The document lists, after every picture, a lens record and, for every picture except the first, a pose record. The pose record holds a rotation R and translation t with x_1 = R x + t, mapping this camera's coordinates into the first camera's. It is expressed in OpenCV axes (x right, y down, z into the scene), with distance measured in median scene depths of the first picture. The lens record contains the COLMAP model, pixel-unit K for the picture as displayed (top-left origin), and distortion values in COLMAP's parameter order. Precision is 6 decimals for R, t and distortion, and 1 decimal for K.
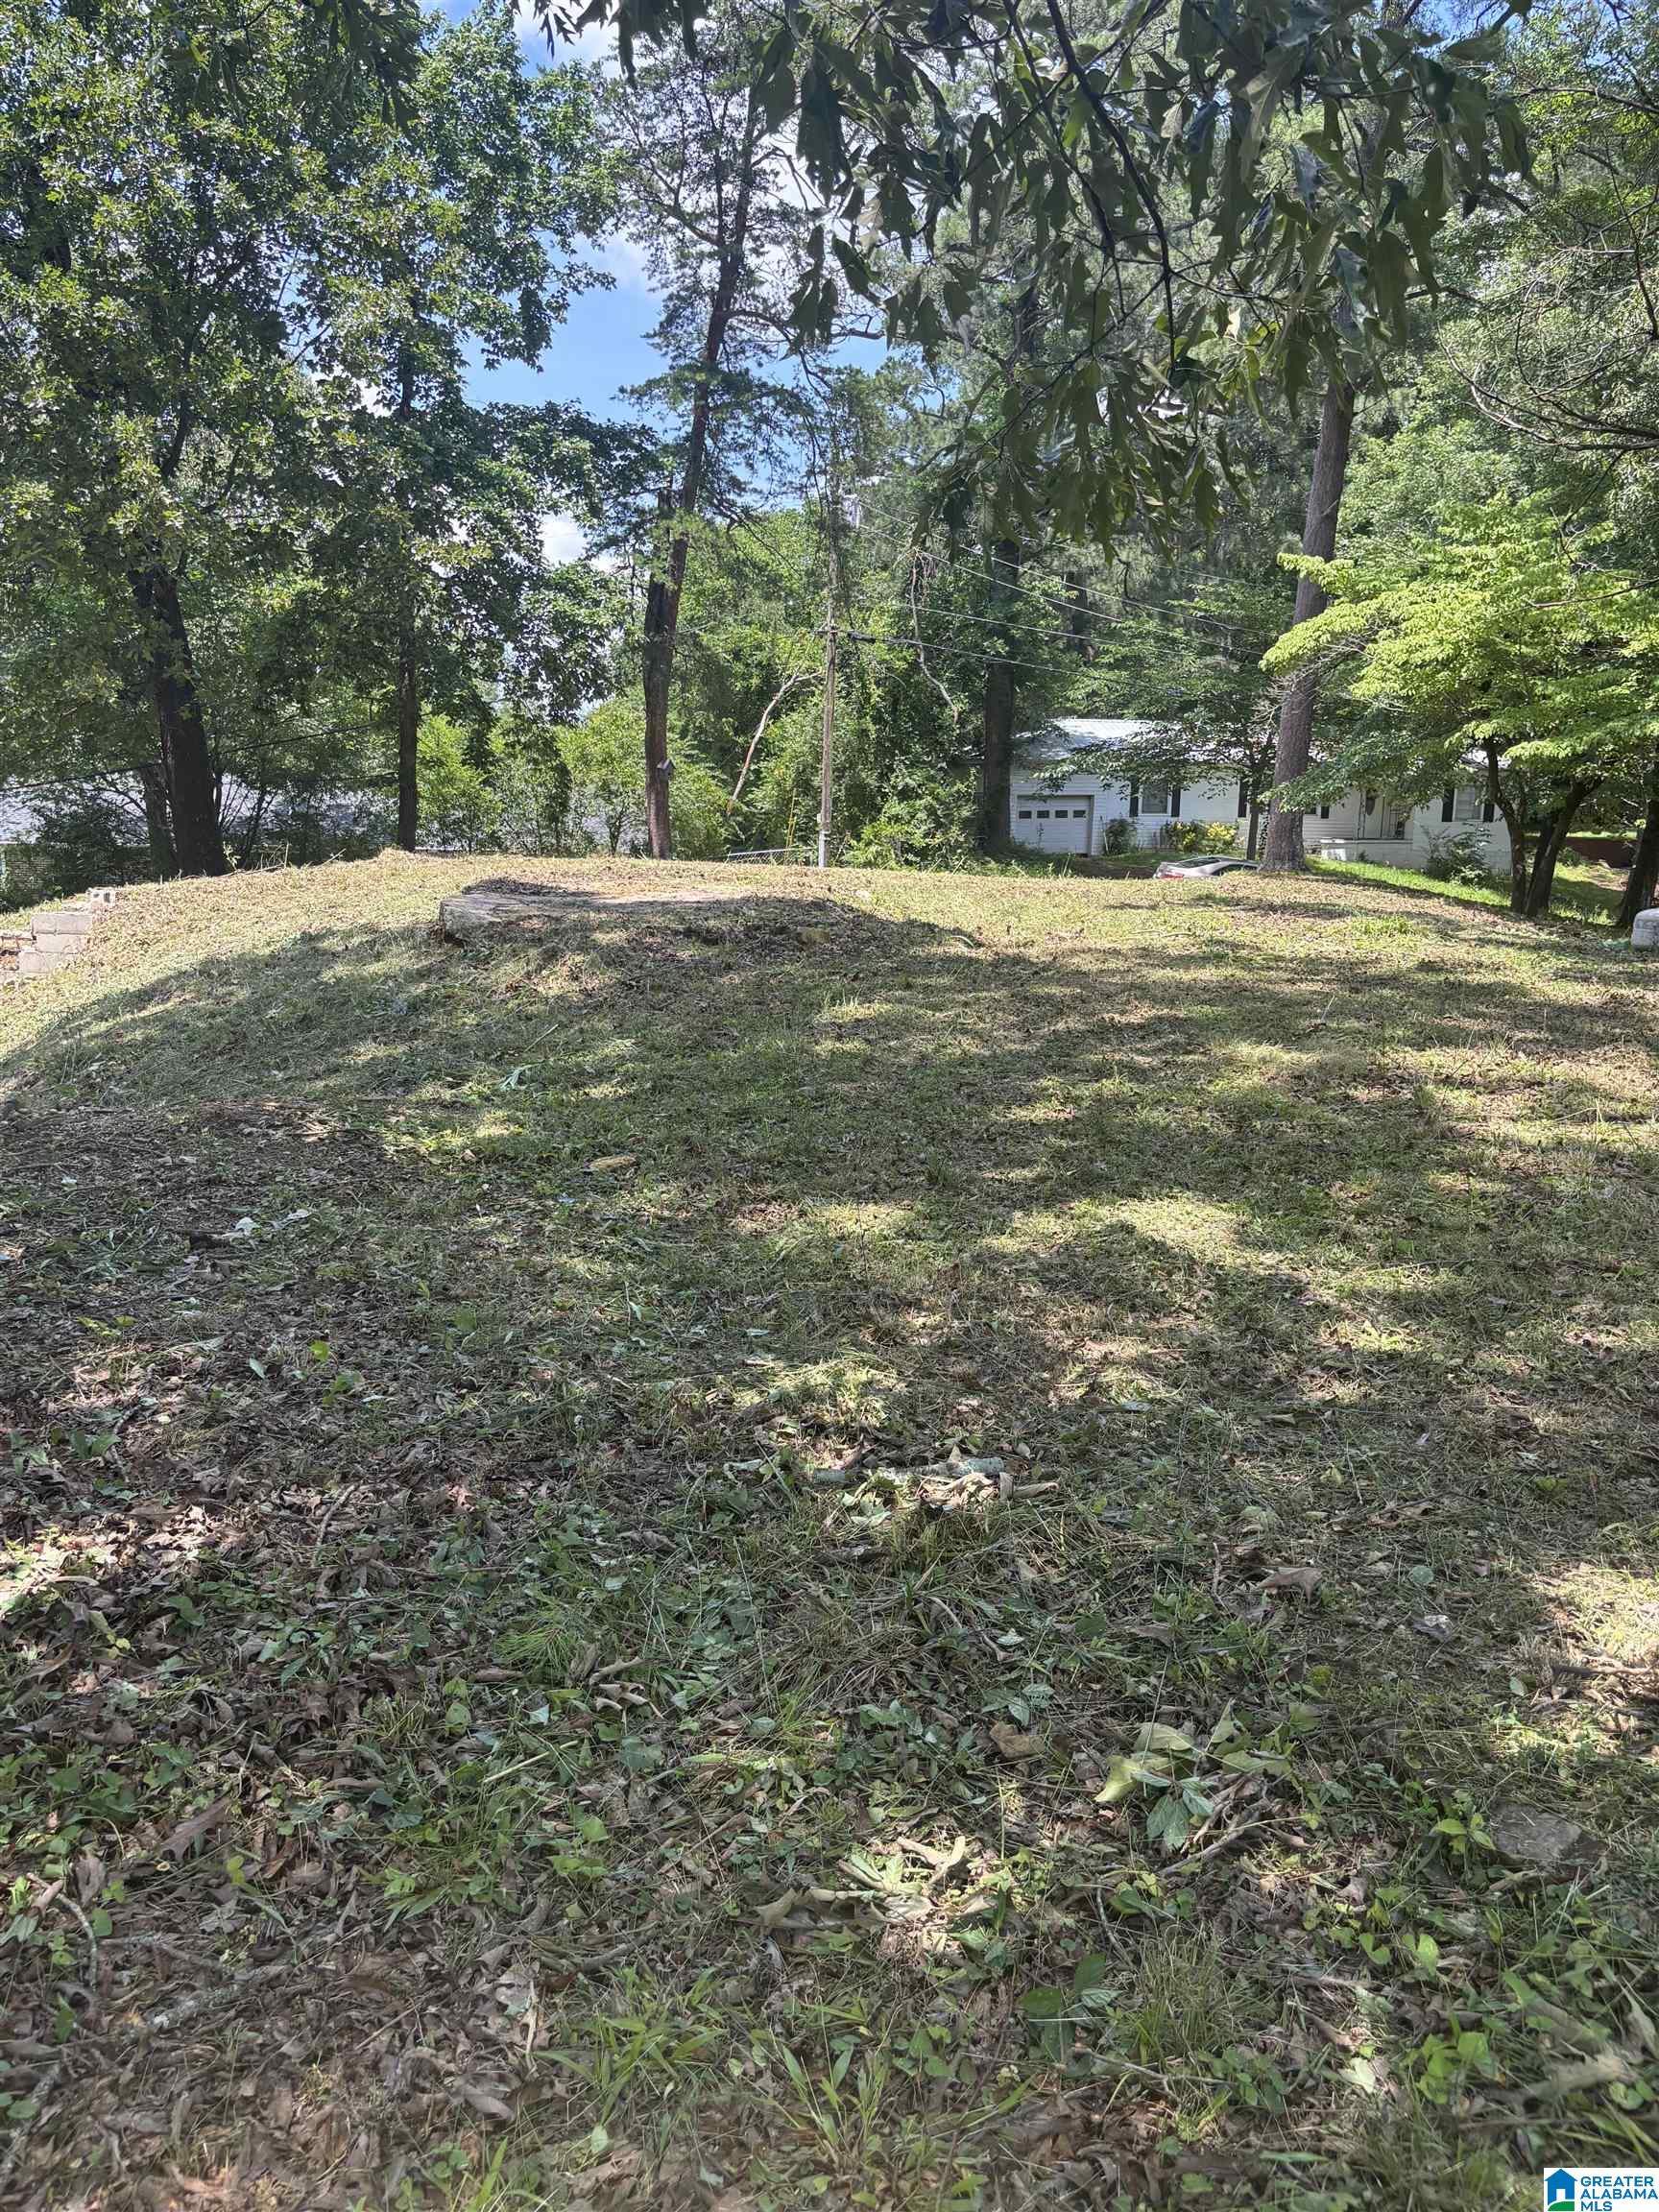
lens RADIAL K [[1683.4, 0, 820.7], [0, 1683.4, 1072.1], [0, 0, 1]] dist [0.103346, -0.115796]
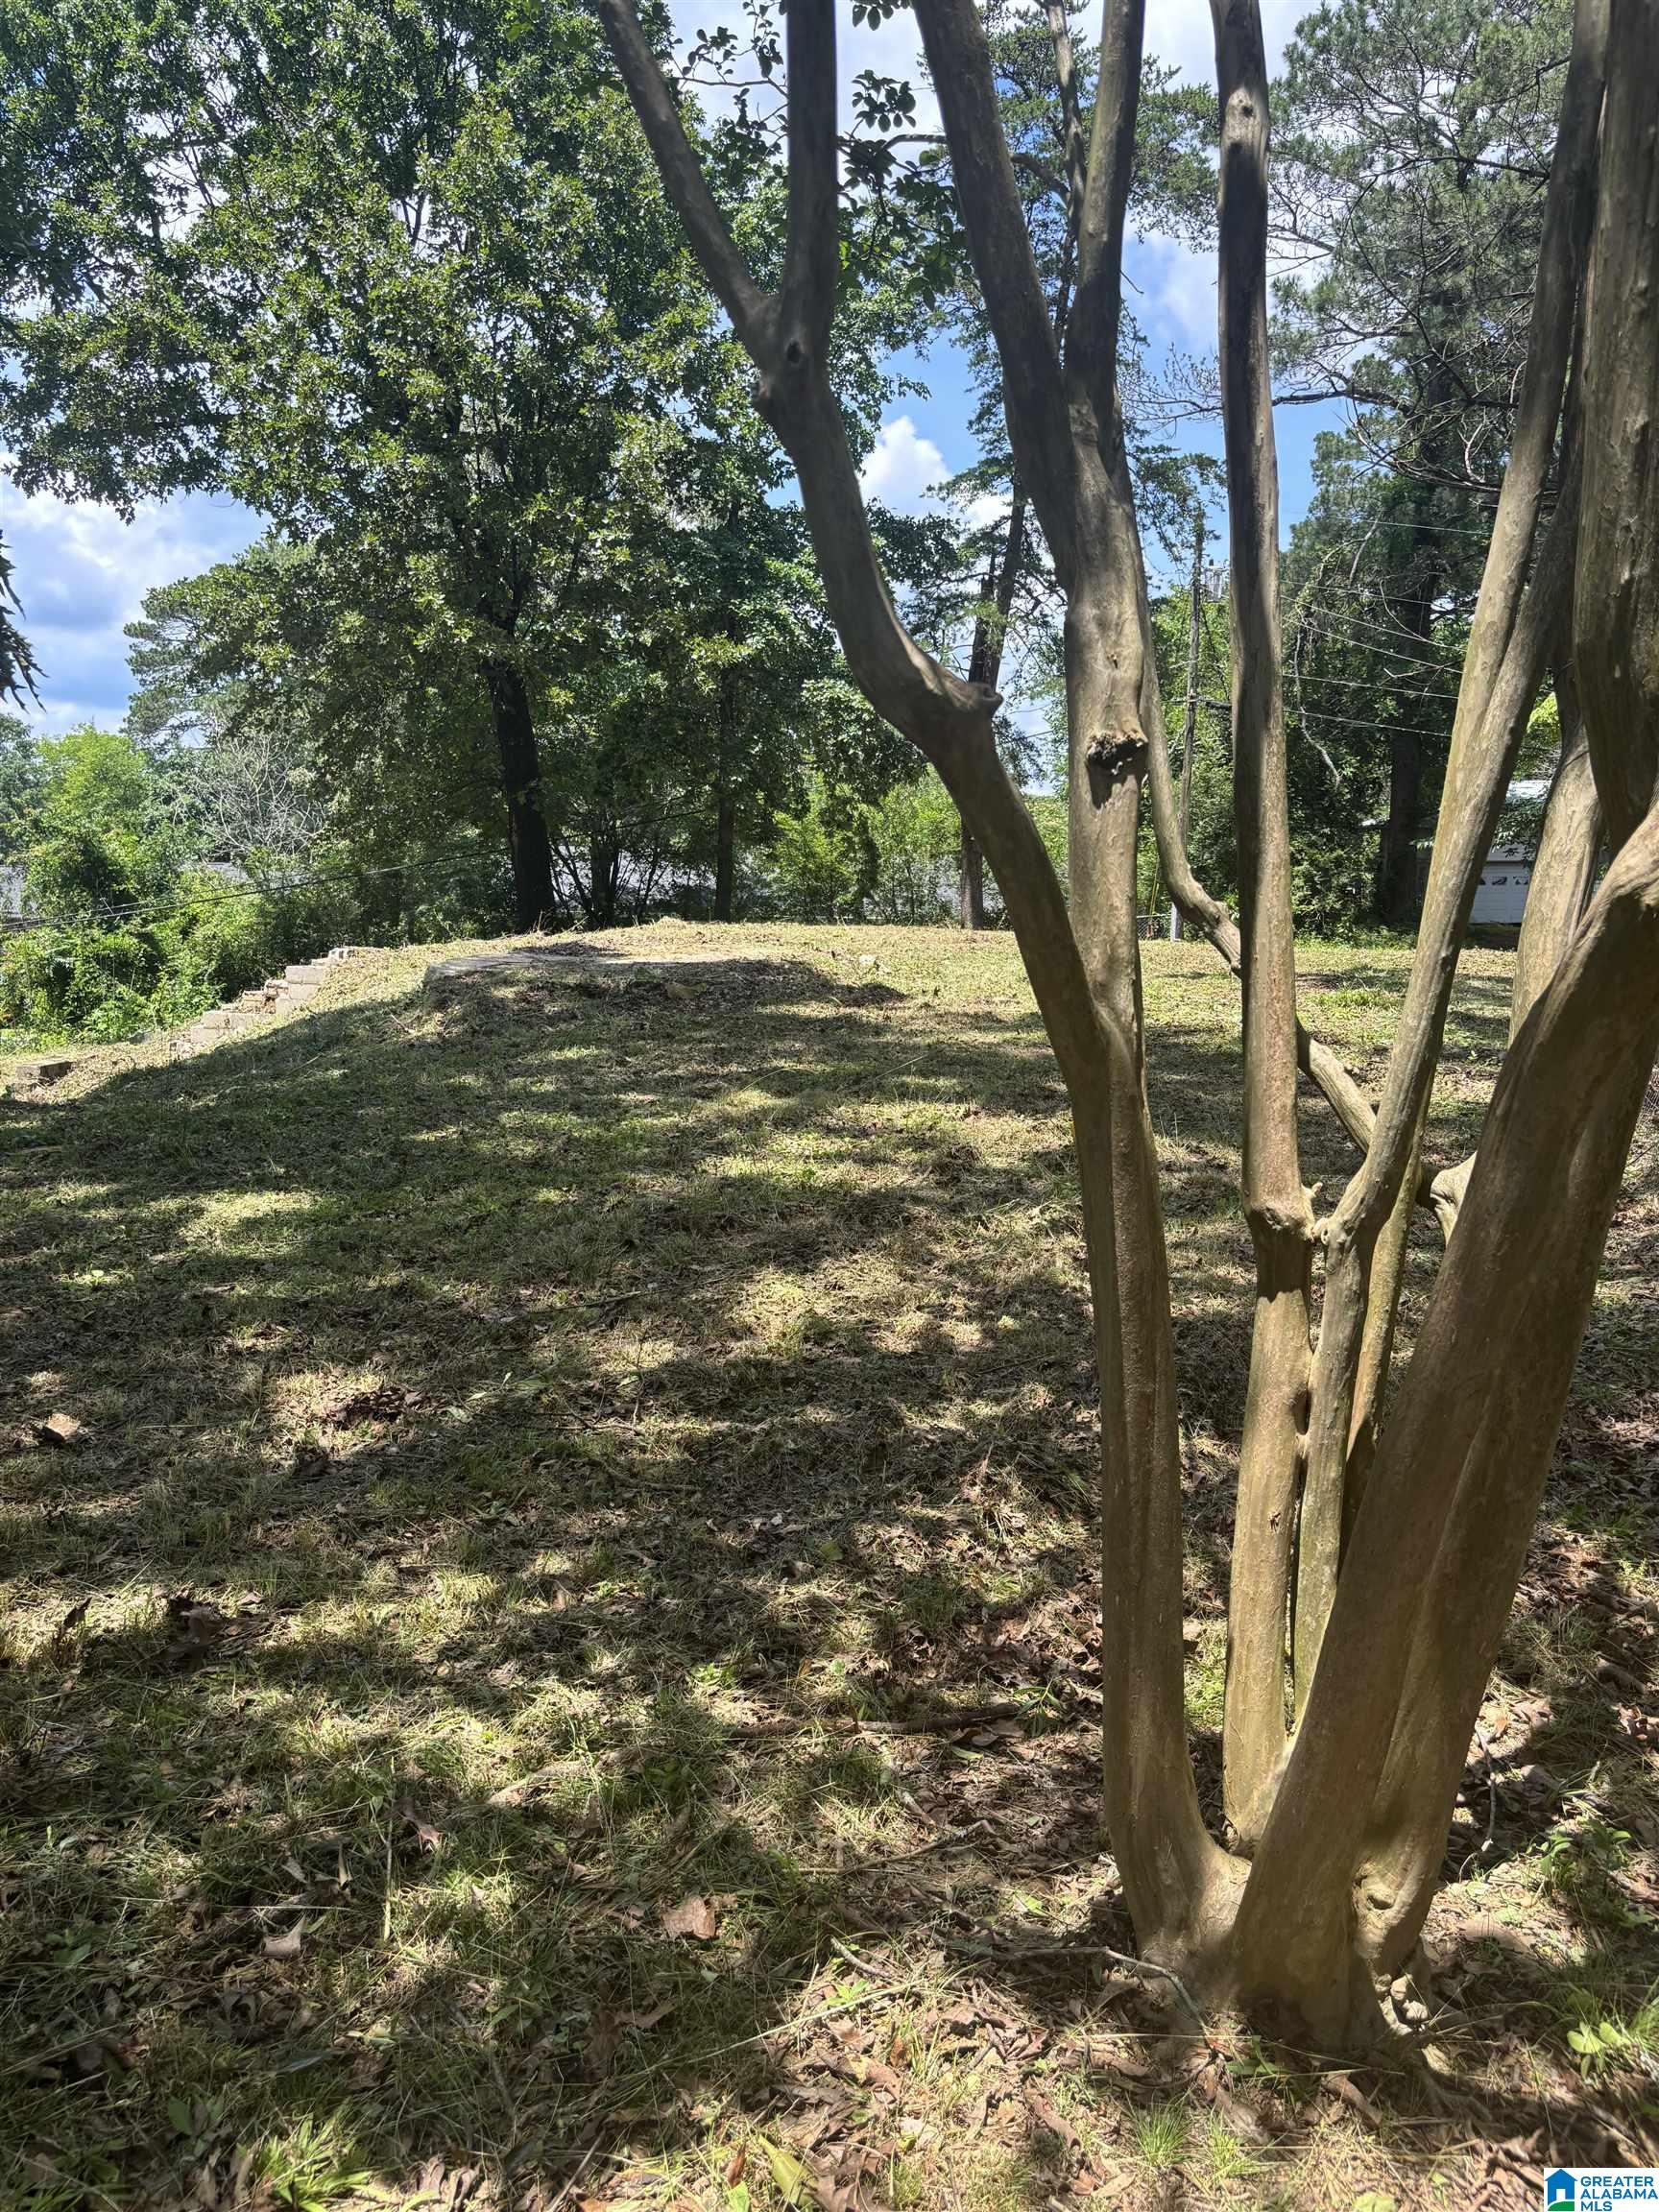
lens RADIAL K [[1661.8, 0, 830.4], [0, 1661.8, 1119.6], [0, 0, 1]] dist [0.100092, -0.116634]
pose [[0.950712, 0.041237, -0.307322, 0.166238], [-0.044374, 0.999010, -0.003222, 0.001763], [0.306885, 0.016700, 0.951600, -0.013949]]
